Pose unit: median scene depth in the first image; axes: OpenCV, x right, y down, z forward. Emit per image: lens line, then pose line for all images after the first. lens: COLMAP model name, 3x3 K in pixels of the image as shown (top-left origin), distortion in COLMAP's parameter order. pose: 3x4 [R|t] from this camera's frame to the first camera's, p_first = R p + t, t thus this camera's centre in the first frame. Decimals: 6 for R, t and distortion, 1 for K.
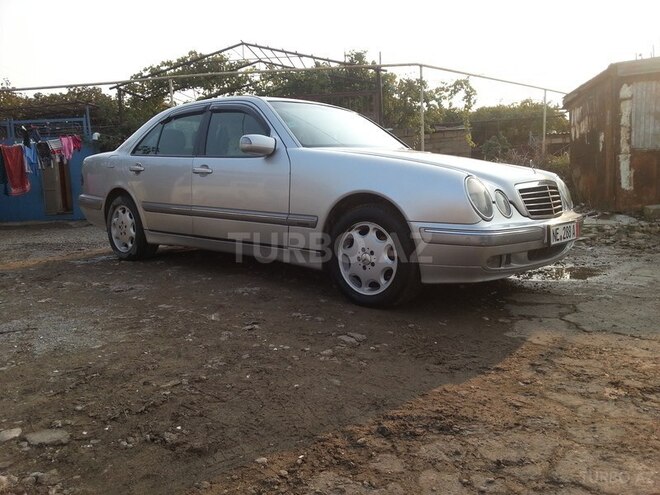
lens RADIAL K [[542.6, 0, 332.9], [0, 542.6, 246.8], [0, 0, 1]] dist [0.004081, -0.035143]
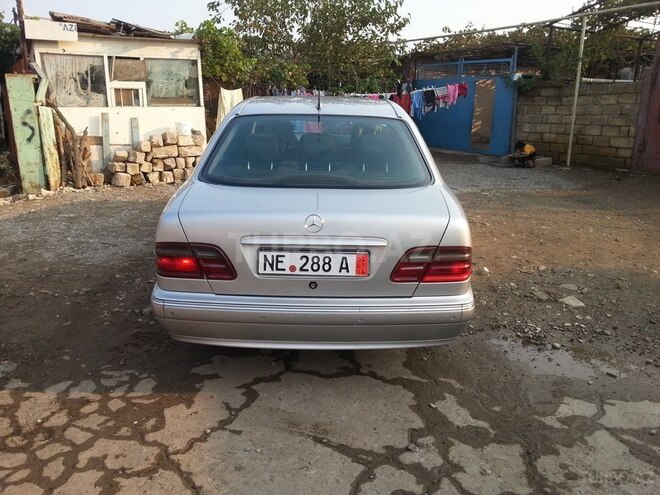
lens RADIAL K [[542.6, 0, 329.0], [0, 542.6, 248.9], [0, 0, 1]] dist [0.004081, -0.035143]
pose [[0.536403, 0.270012, -0.799603, 0.289007], [-0.136411, 0.962720, 0.233585, -0.080095], [0.832865, -0.016221, 0.553239, 0.120073]]
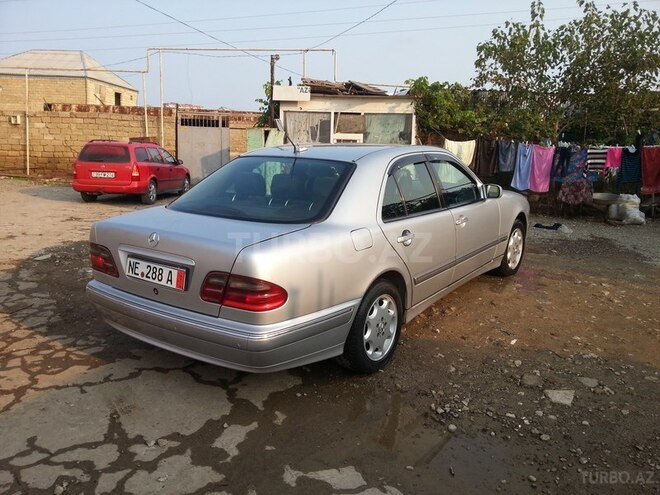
lens RADIAL K [[542.6, 0, 329.7], [0, 542.6, 247.0], [0, 0, 1]] dist [0.004081, -0.035143]
pose [[-0.055221, 0.220151, -0.973902, 0.357722], [-0.142368, 0.963688, 0.225914, -0.104850], [0.988272, 0.151127, -0.021873, 0.310517]]
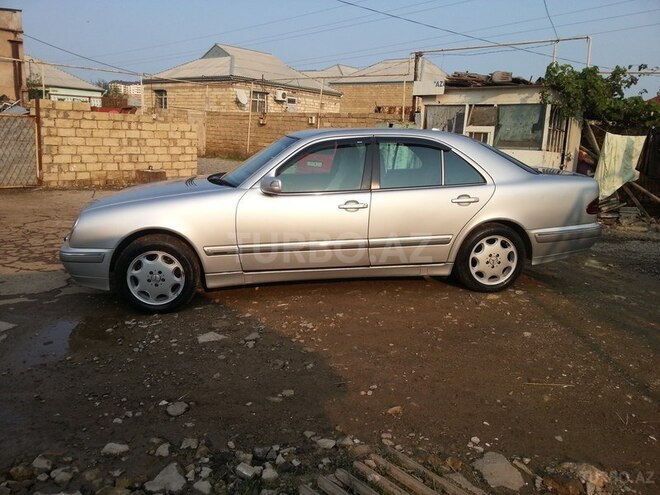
lens RADIAL K [[542.6, 0, 327.6], [0, 542.6, 254.0], [0, 0, 1]] dist [0.004081, -0.035143]
pose [[-0.648007, 0.179780, -0.740112, 0.288804], [-0.097128, 0.944302, 0.314421, -0.140098], [0.755415, 0.275633, -0.594453, 0.645789]]
